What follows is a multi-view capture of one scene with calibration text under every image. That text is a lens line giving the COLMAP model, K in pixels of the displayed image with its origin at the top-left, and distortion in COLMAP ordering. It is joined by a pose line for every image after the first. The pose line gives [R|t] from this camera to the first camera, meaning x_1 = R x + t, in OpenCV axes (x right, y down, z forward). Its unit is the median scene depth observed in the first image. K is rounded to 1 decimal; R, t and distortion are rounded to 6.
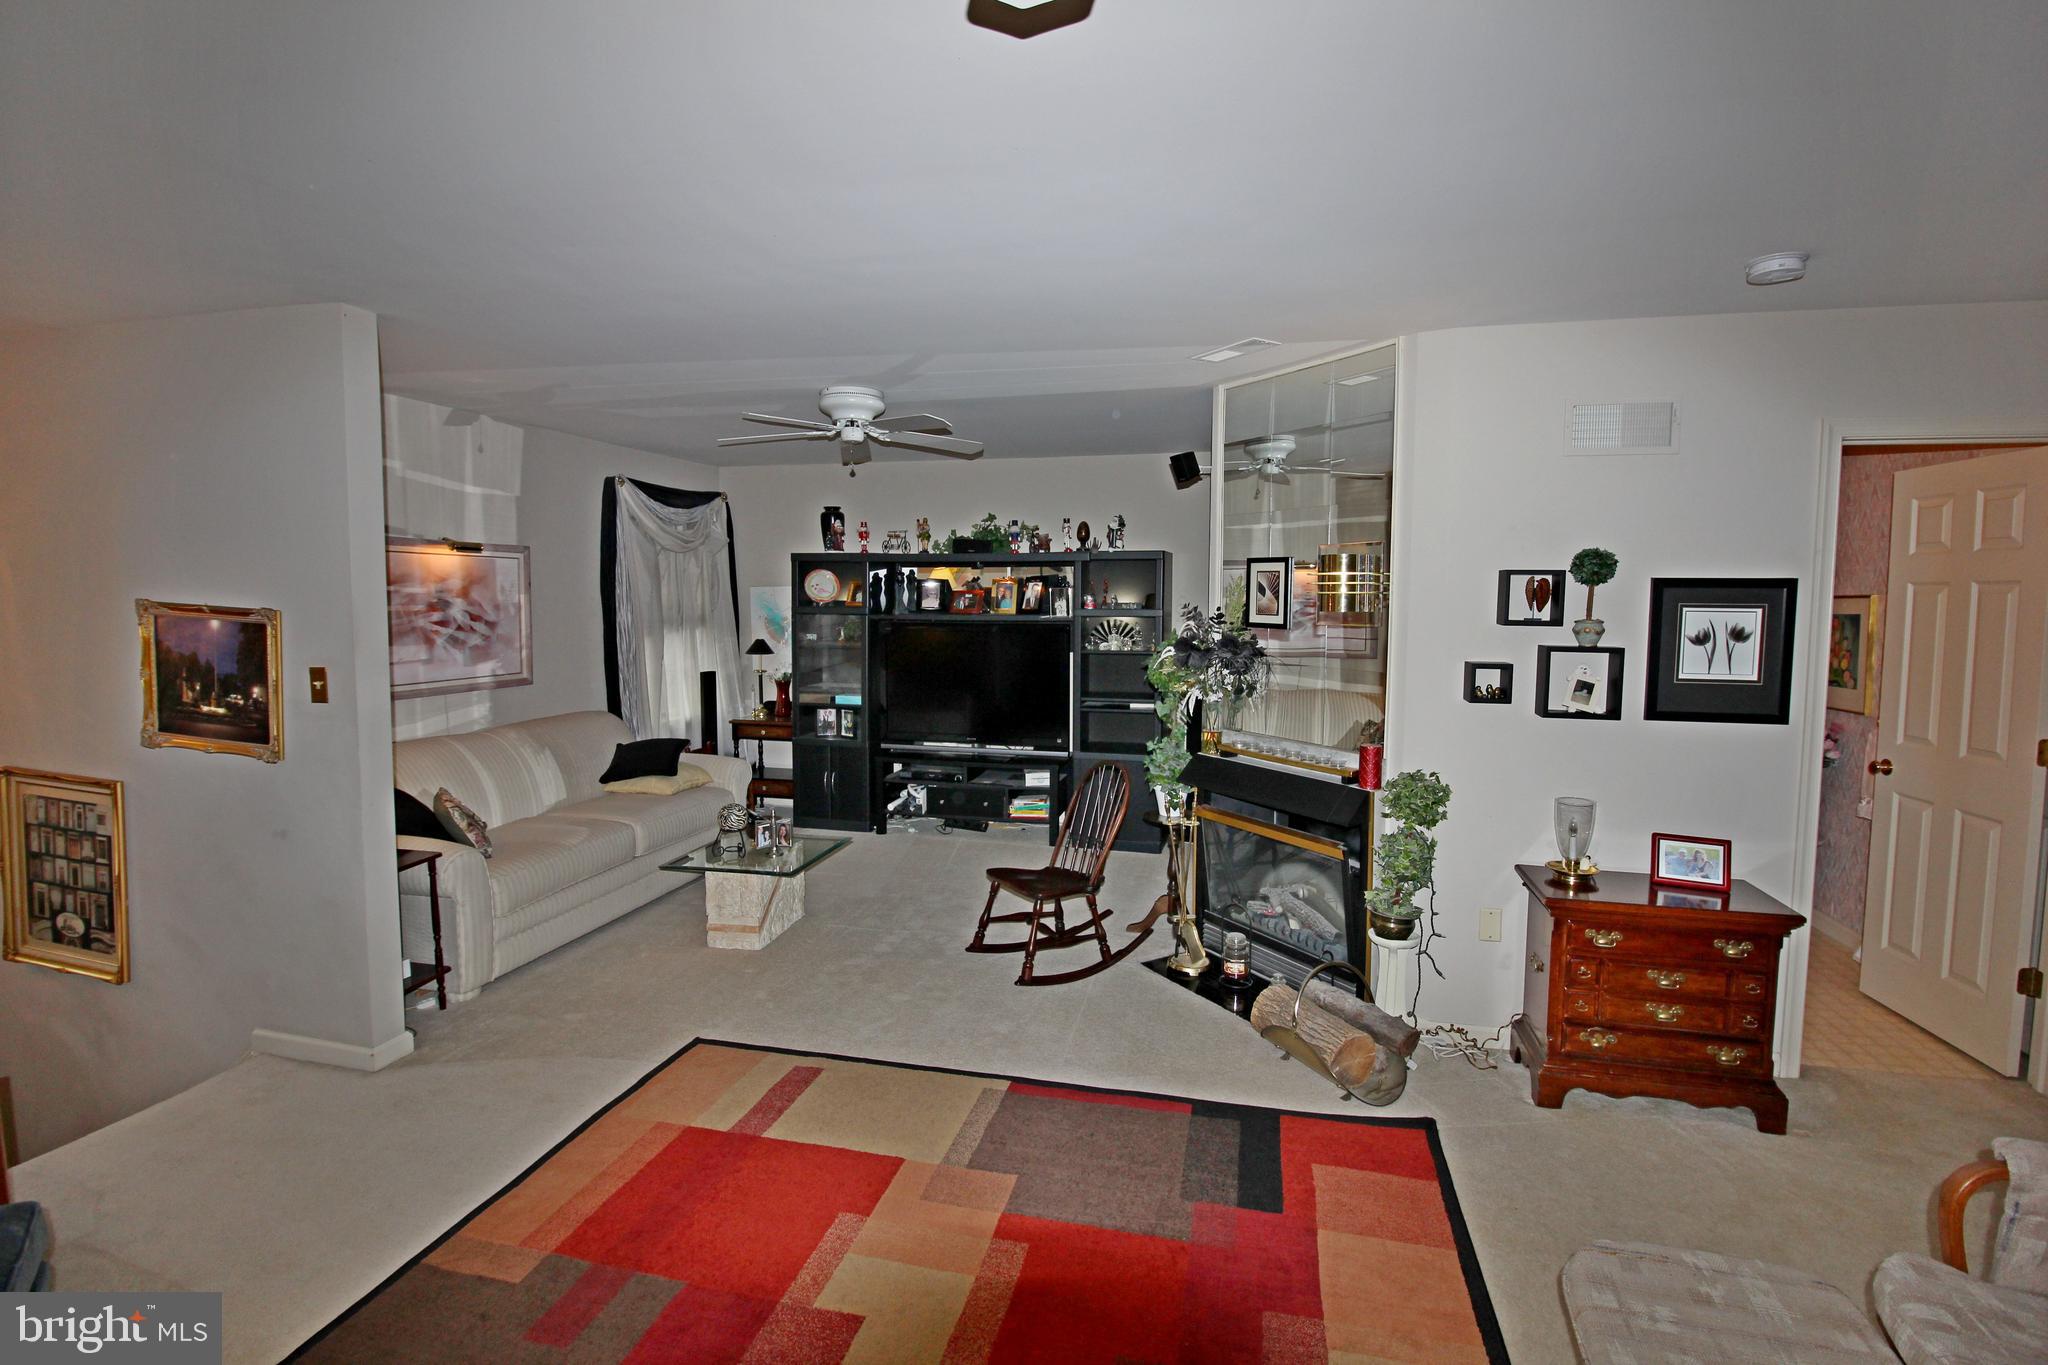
lens RADIAL K [[932.7, 0, 1030.4], [0, 932.7, 656.4], [0, 0, 1]] dist [0.001164, -0.014699]
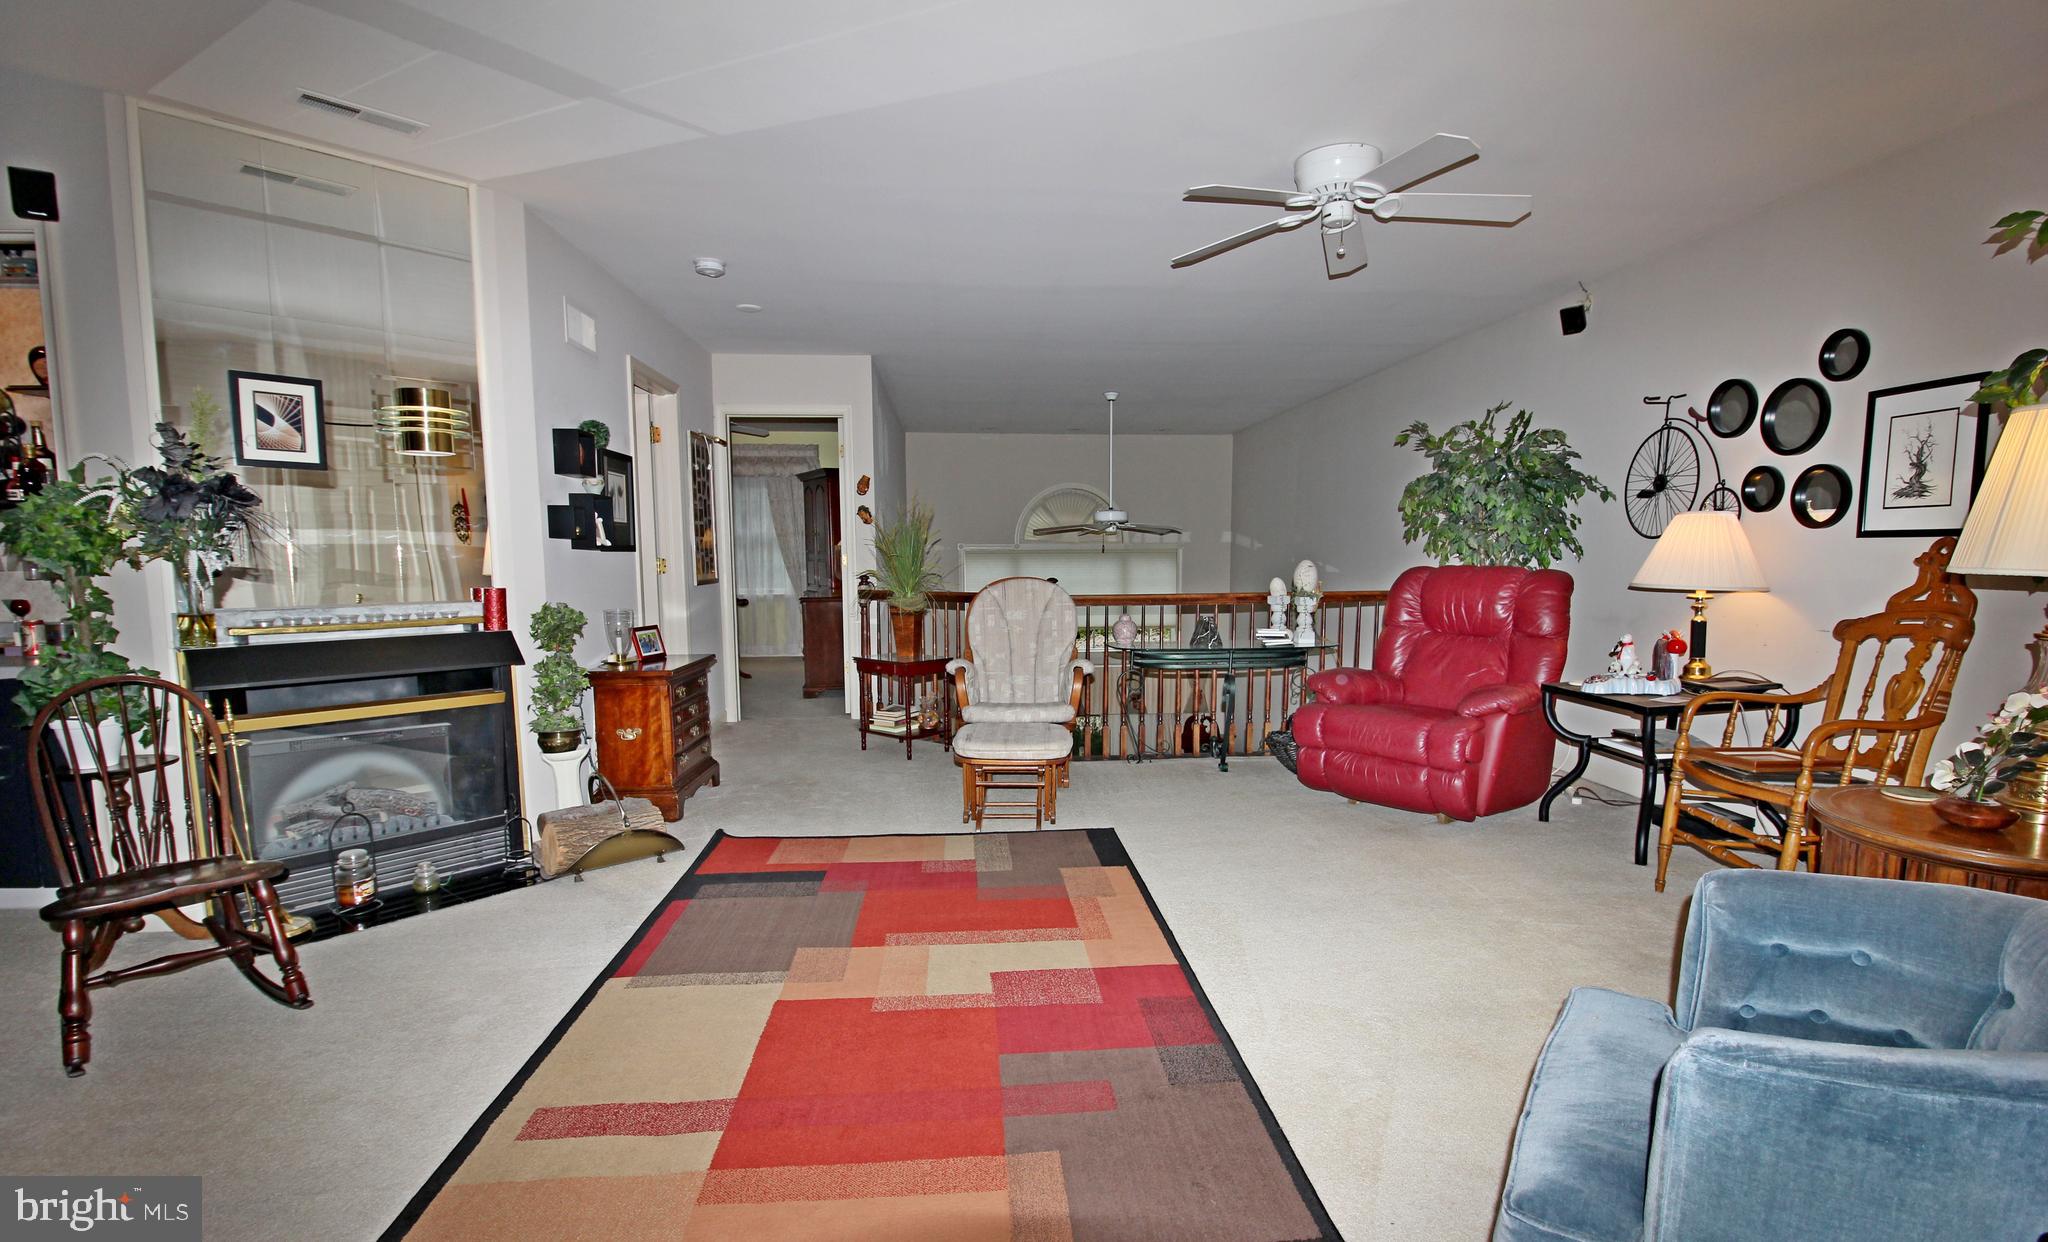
lens RADIAL K [[950.5, 0, 1027.7], [0, 950.5, 666.5], [0, 0, 1]] dist [-0.011739, -0.000719]
pose [[-0.313692, -0.115461, 0.942479, -0.621860], [0.063365, 0.987821, 0.142106, 0.053925], [-0.947408, 0.104297, -0.302555, 0.593614]]
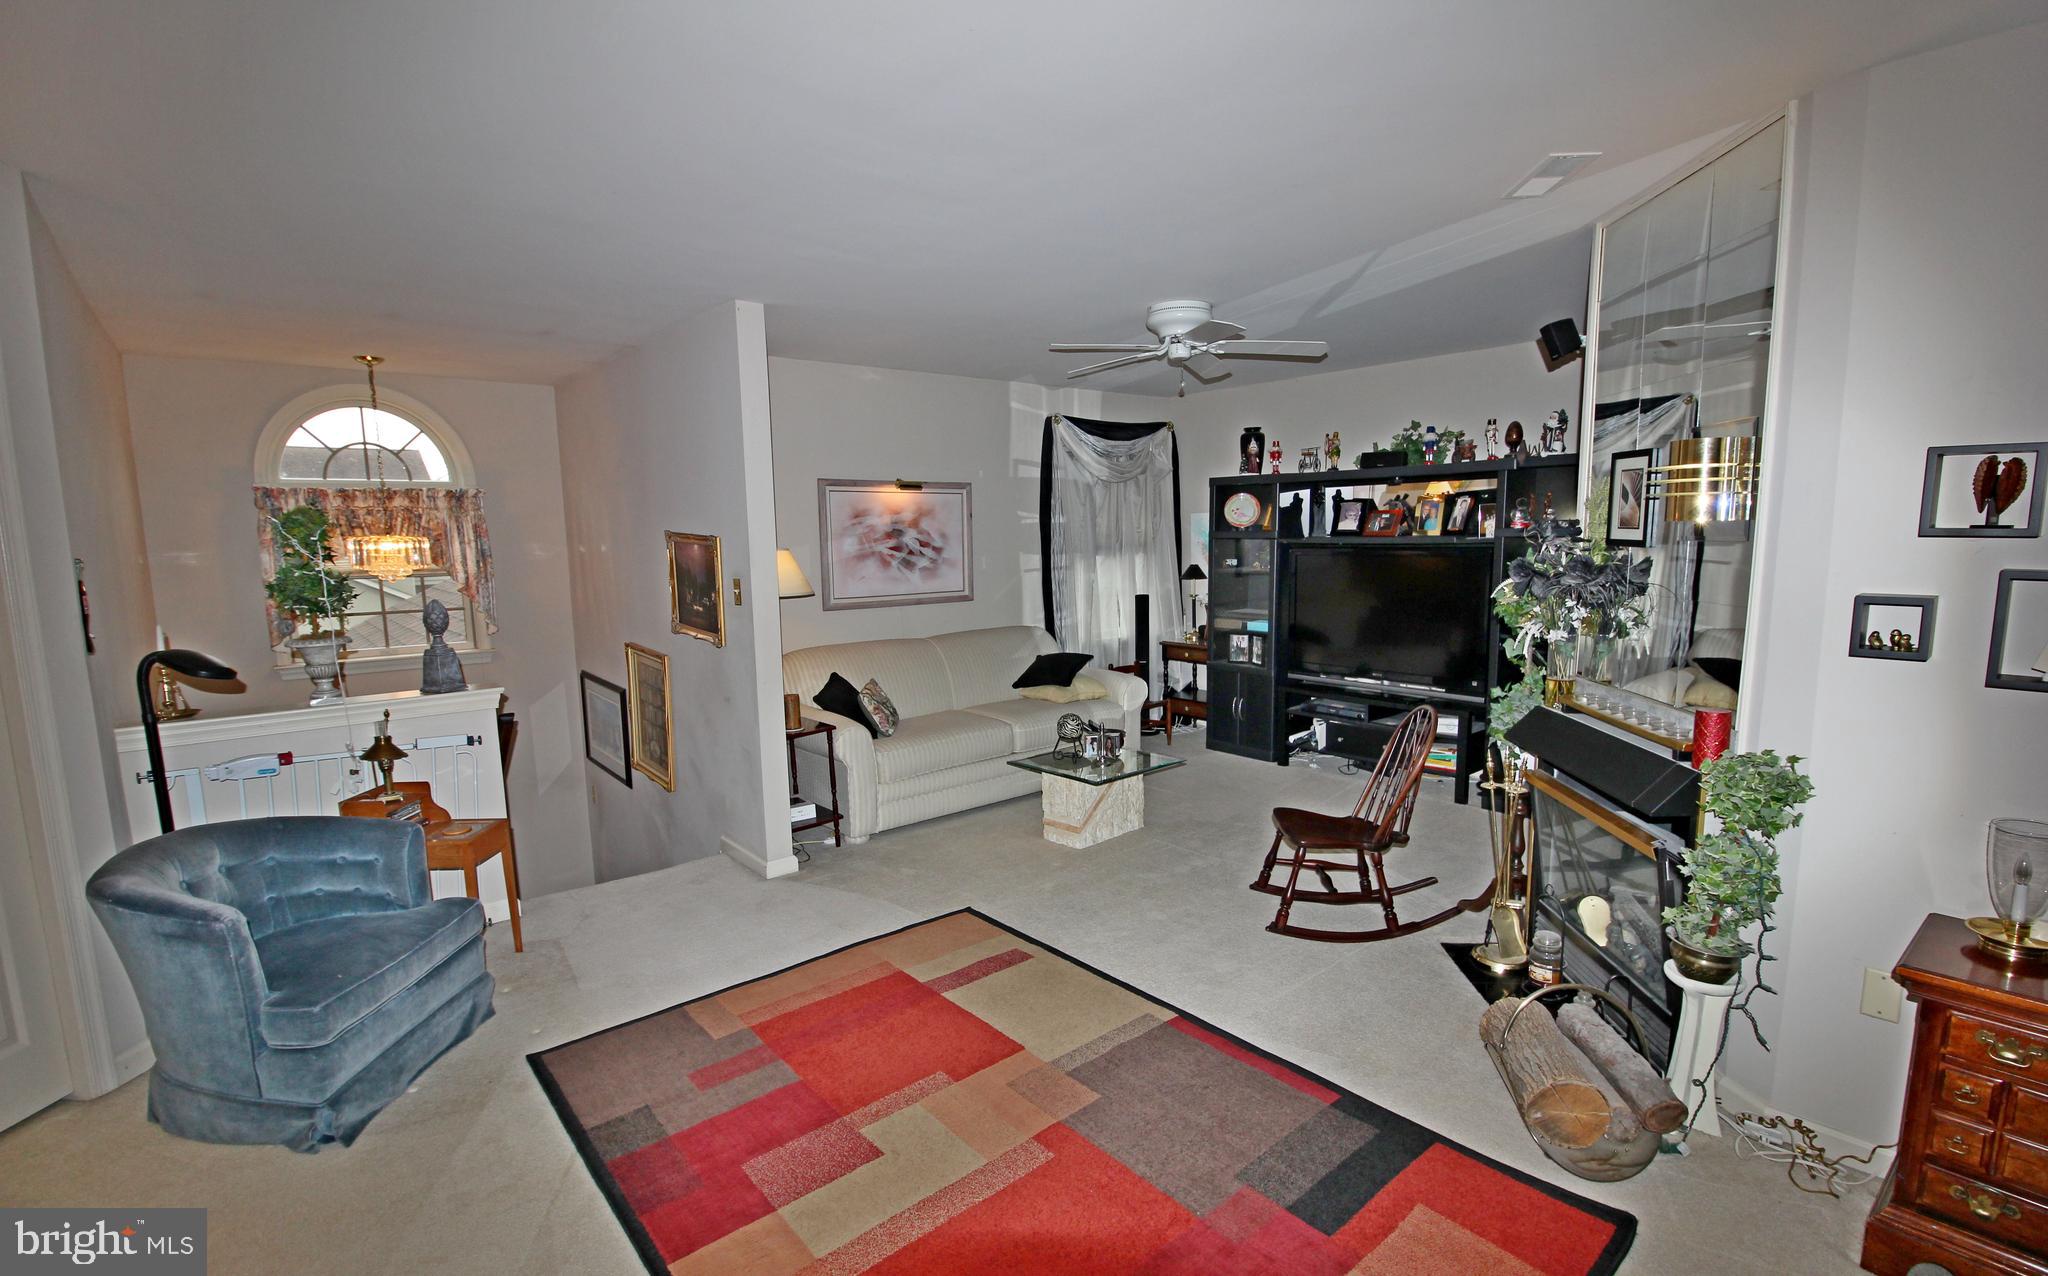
lens RADIAL K [[929.4, 0, 1034.5], [0, 929.4, 660.1], [0, 0, 1]] dist [0.001274, -0.015492]
pose [[0.813877, 0.063270, -0.577582, 0.268555], [-0.017959, 0.996318, 0.083833, 0.006028], [0.580759, -0.057857, 0.812017, 0.101363]]
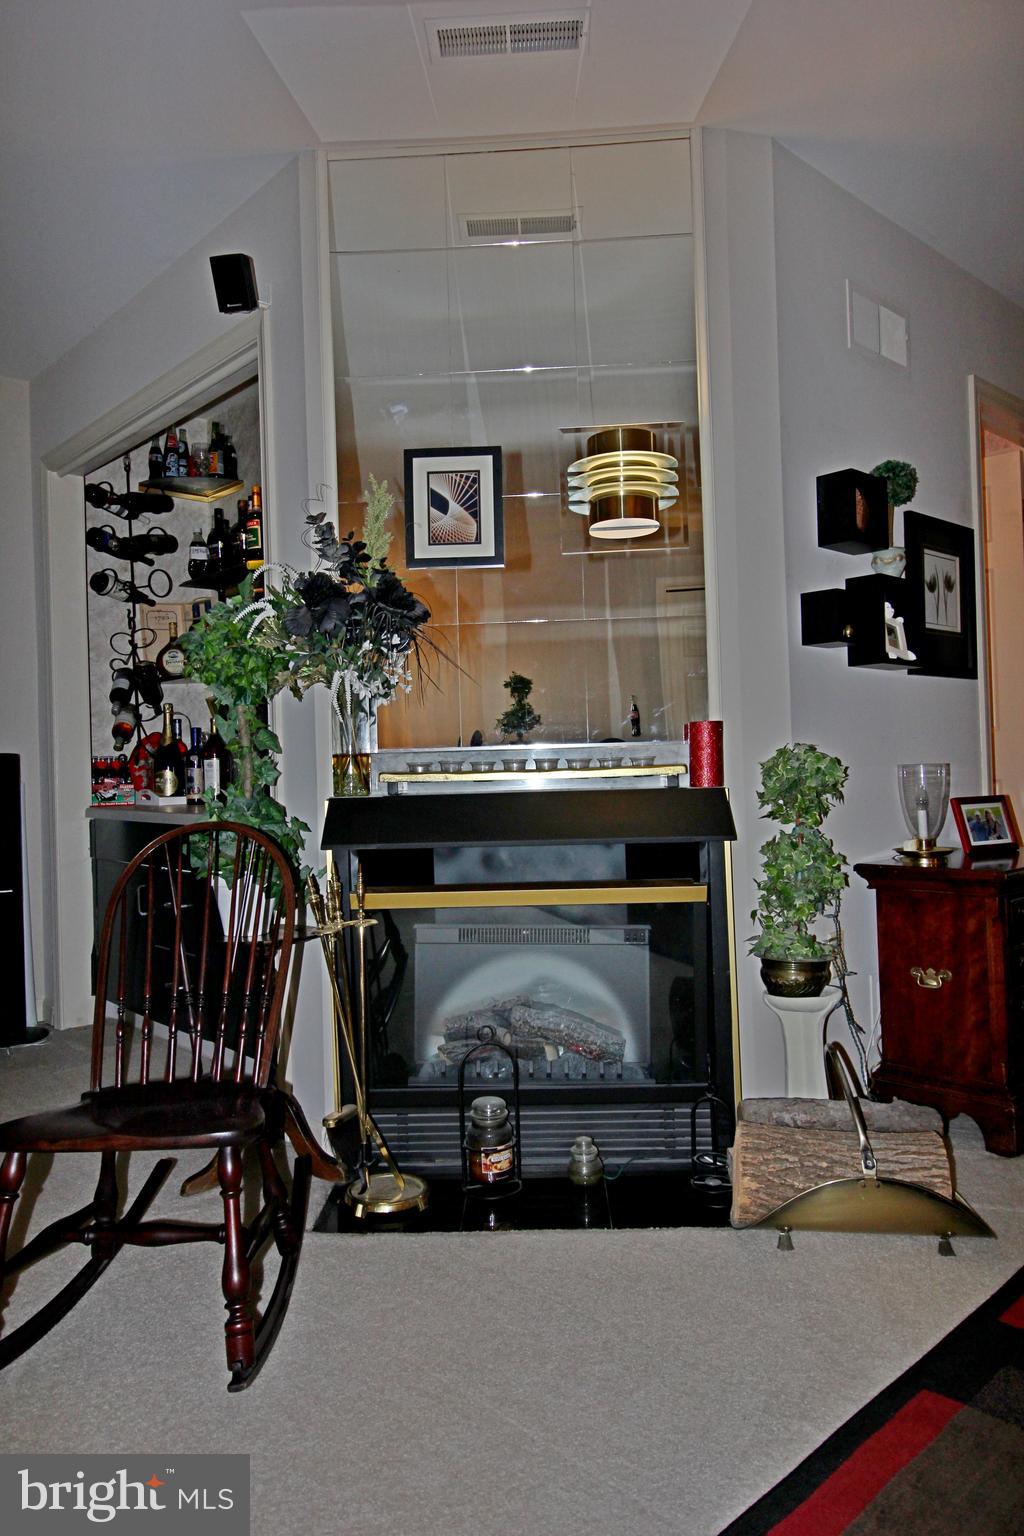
lens RADIAL K [[1041.0, 0, 506.2], [0, 1041.0, 748.5], [0, 0, 1]] dist [0.010097, 0.000973]
pose [[0.550657, -0.005218, 0.834715, -0.250266], [0.085636, 0.995057, -0.050273, 0.107513], [-0.830327, 0.099165, 0.548382, 0.552815]]
